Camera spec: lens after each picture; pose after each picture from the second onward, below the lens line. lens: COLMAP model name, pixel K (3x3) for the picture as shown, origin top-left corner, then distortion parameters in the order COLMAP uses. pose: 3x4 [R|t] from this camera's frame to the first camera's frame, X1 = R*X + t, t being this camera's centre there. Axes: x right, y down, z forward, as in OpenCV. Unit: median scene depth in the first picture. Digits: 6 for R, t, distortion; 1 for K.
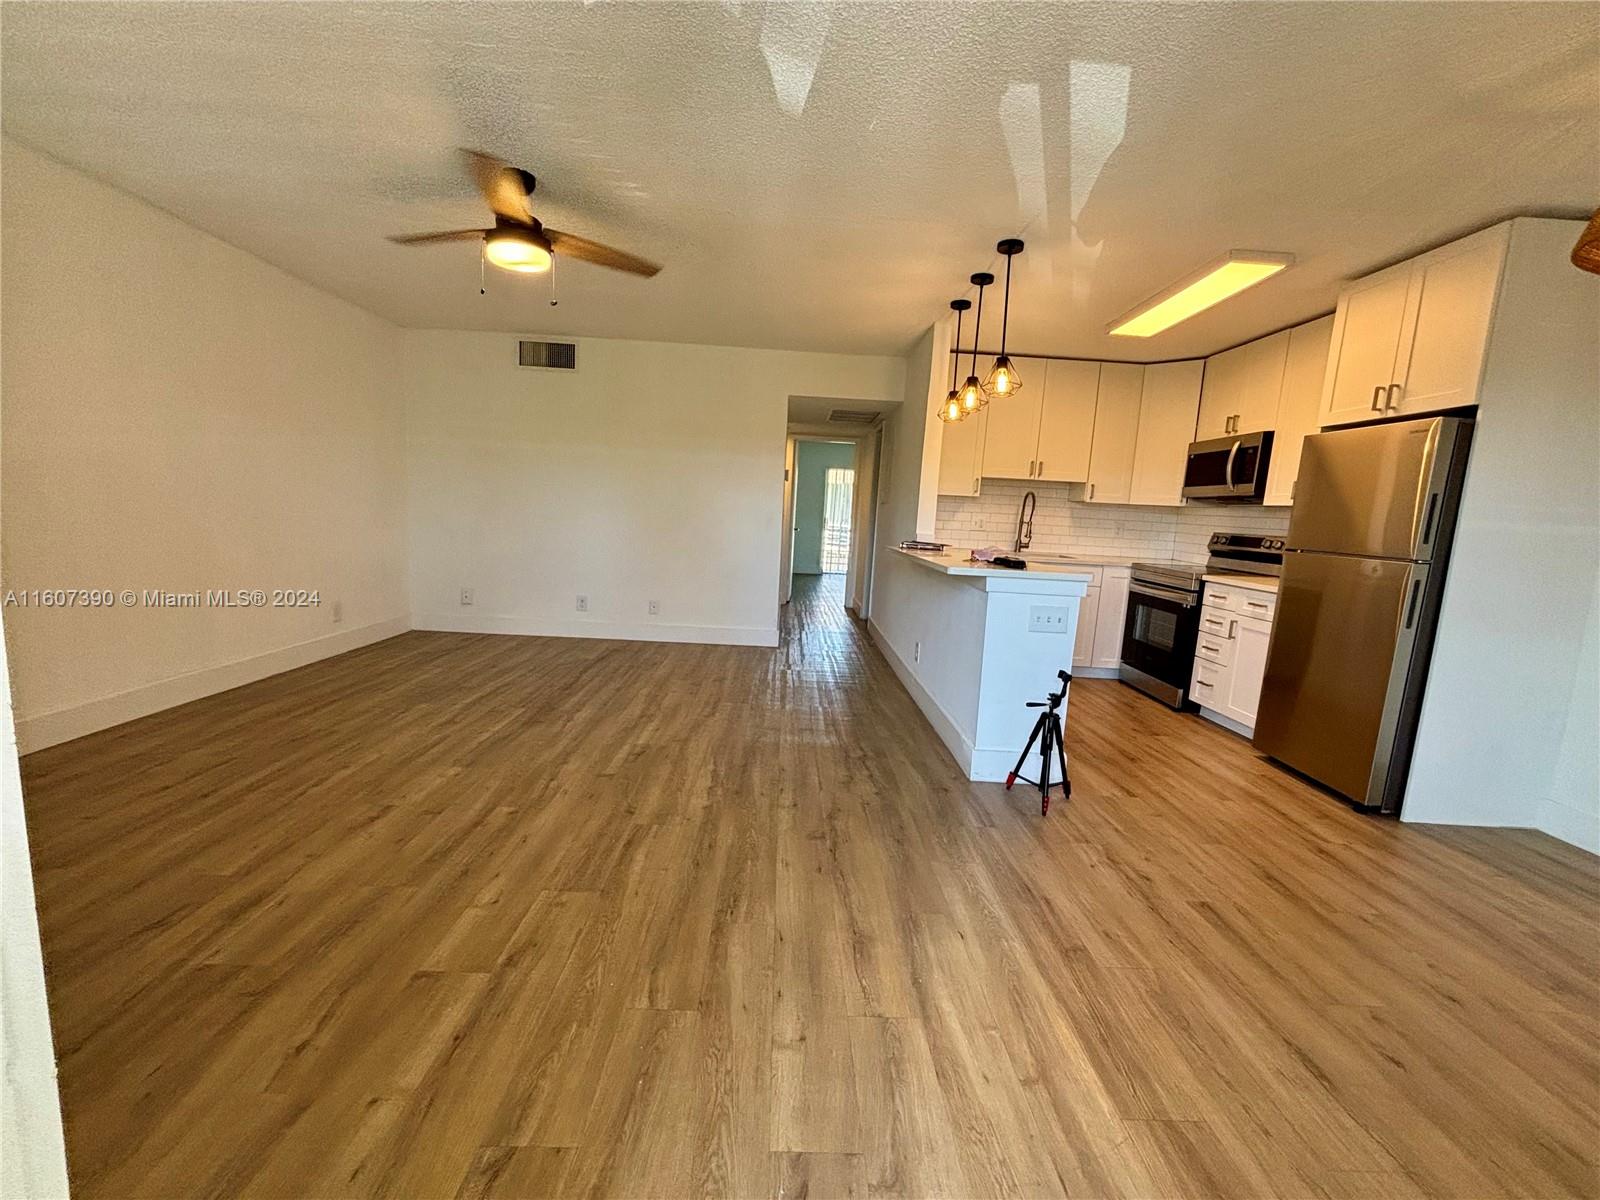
lens RADIAL K [[646.4, 0, 799.9], [0, 646.4, 598.8], [0, 0, 1]] dist [-0.001225, 0.000165]
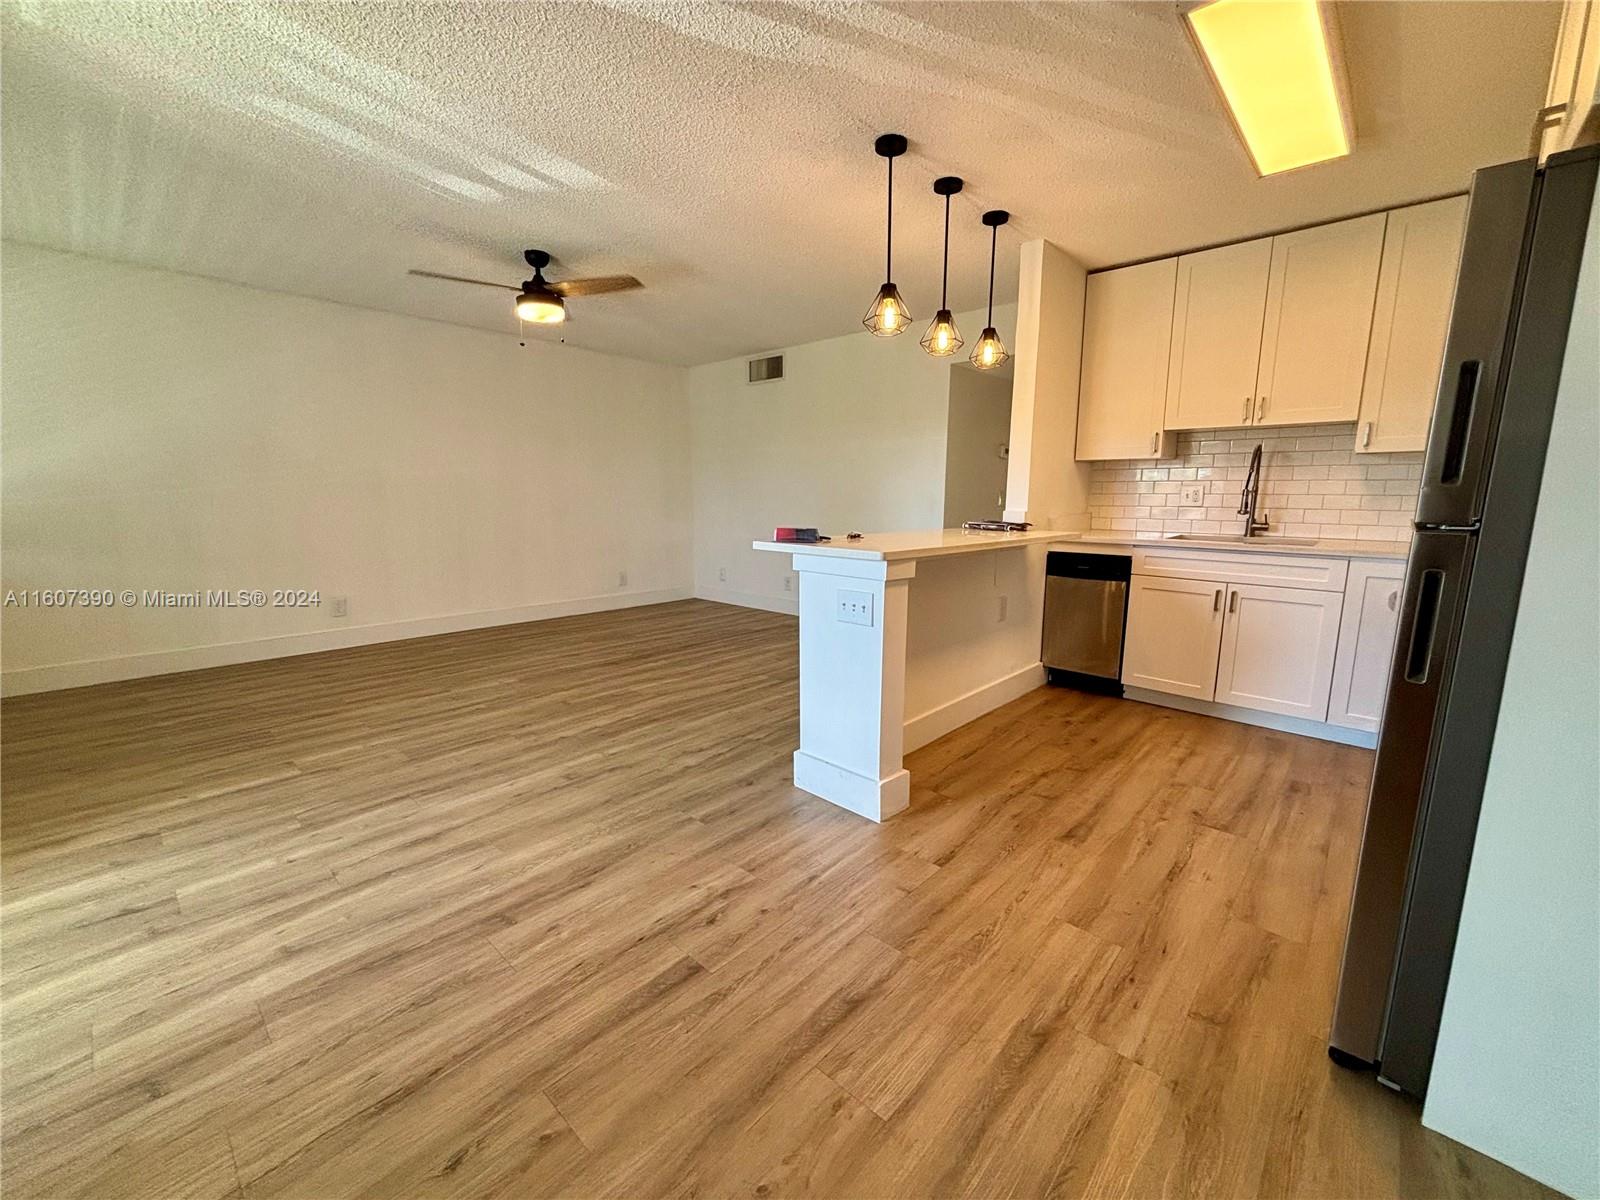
lens RADIAL K [[646.4, 0, 807.3], [0, 646.4, 603.8], [0, 0, 1]] dist [-0.001225, 0.000165]
pose [[0.723077, 0.067029, -0.687507, 0.969796], [-0.060517, 0.997601, 0.033613, 0.003903], [0.688111, 0.017301, 0.725399, 0.414639]]
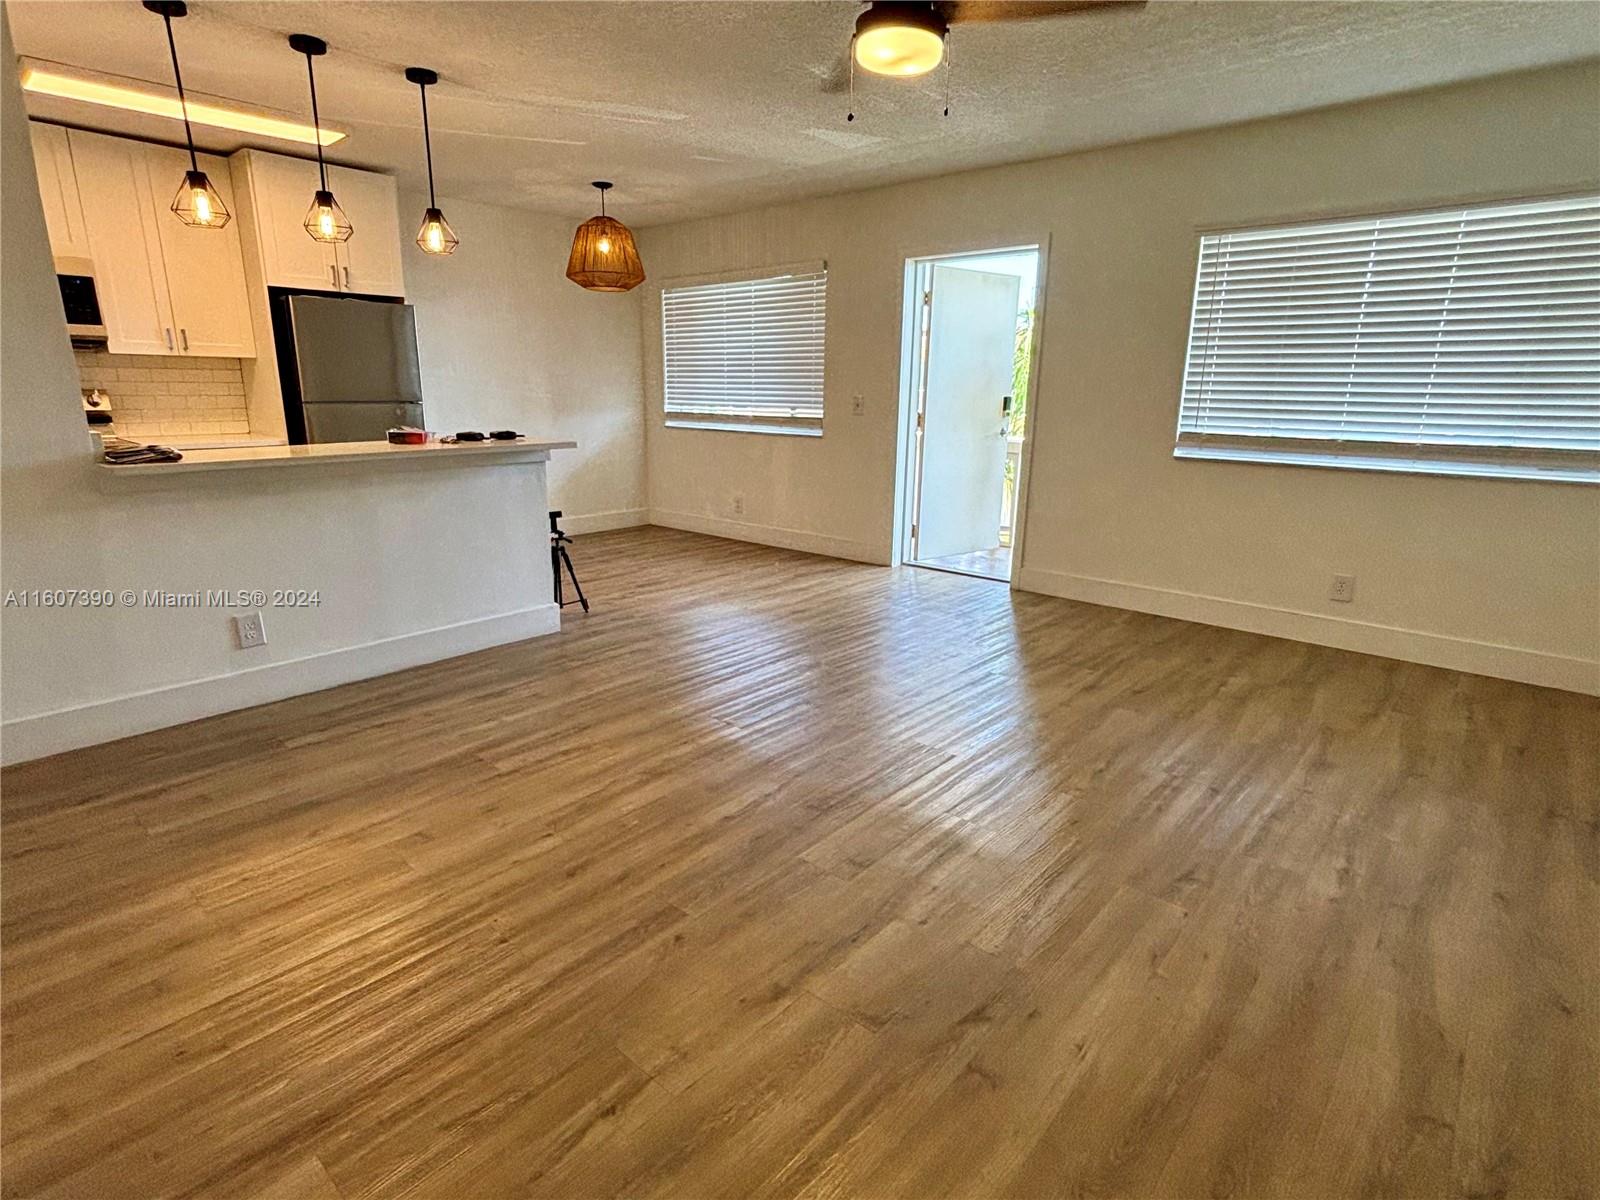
lens RADIAL K [[807.3, 0, 804.9], [0, 807.3, 600.6], [0, 0, 1]] dist [-0.001930, 0.000119]
pose [[-0.737296, -0.235988, 0.633012, -1.042279], [0.036561, 0.921693, 0.386193, -0.330491], [-0.674580, 0.307882, -0.670933, 1.839091]]
